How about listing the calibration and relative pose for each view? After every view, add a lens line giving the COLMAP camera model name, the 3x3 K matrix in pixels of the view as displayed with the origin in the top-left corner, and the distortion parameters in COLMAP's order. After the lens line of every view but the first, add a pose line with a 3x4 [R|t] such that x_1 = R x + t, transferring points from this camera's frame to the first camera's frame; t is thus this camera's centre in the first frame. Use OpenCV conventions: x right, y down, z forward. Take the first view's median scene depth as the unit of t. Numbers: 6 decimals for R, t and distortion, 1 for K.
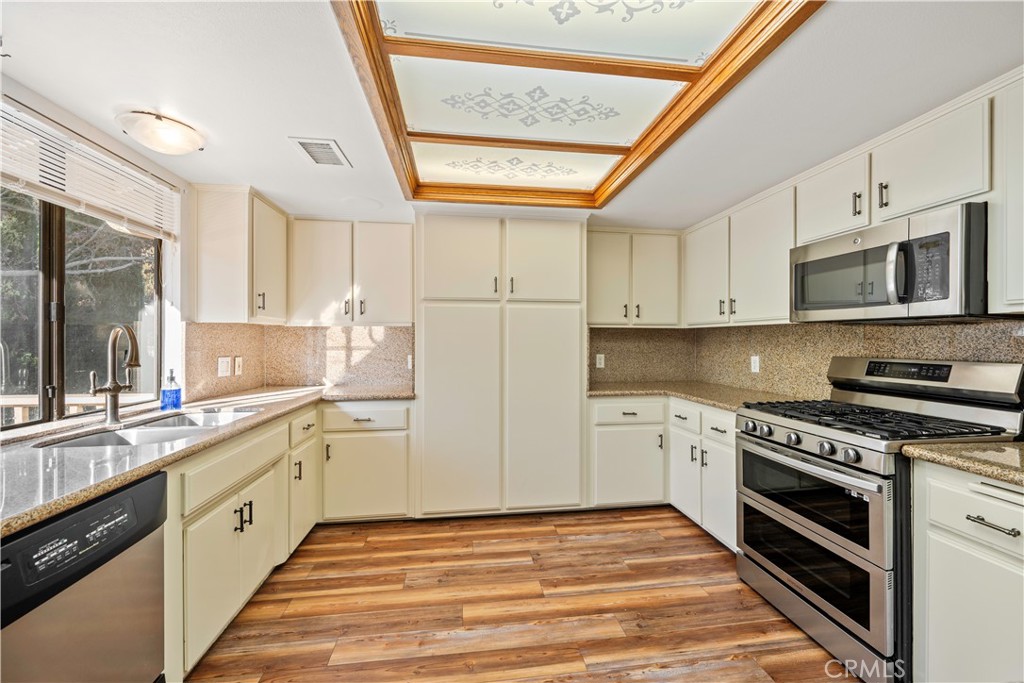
lens RADIAL K [[397.7, 0, 513.2], [0, 397.7, 343.8], [0, 0, 1]] dist [-0.000364, 0.000155]
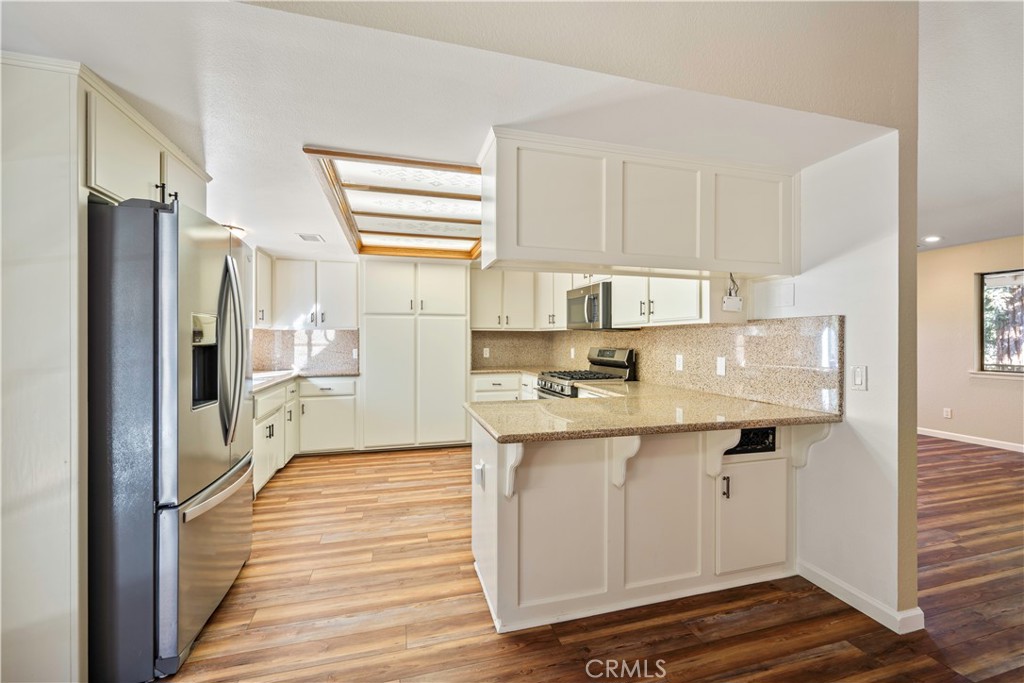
lens RADIAL K [[419.9, 0, 513.9], [0, 419.9, 338.4], [0, 0, 1]] dist [0.004226, -0.000315]
pose [[0.989935, -0.001193, 0.141517, 0.125208], [0.002548, 0.999953, -0.009393, 0.005164], [-0.141499, 0.009659, 0.989891, -0.738003]]
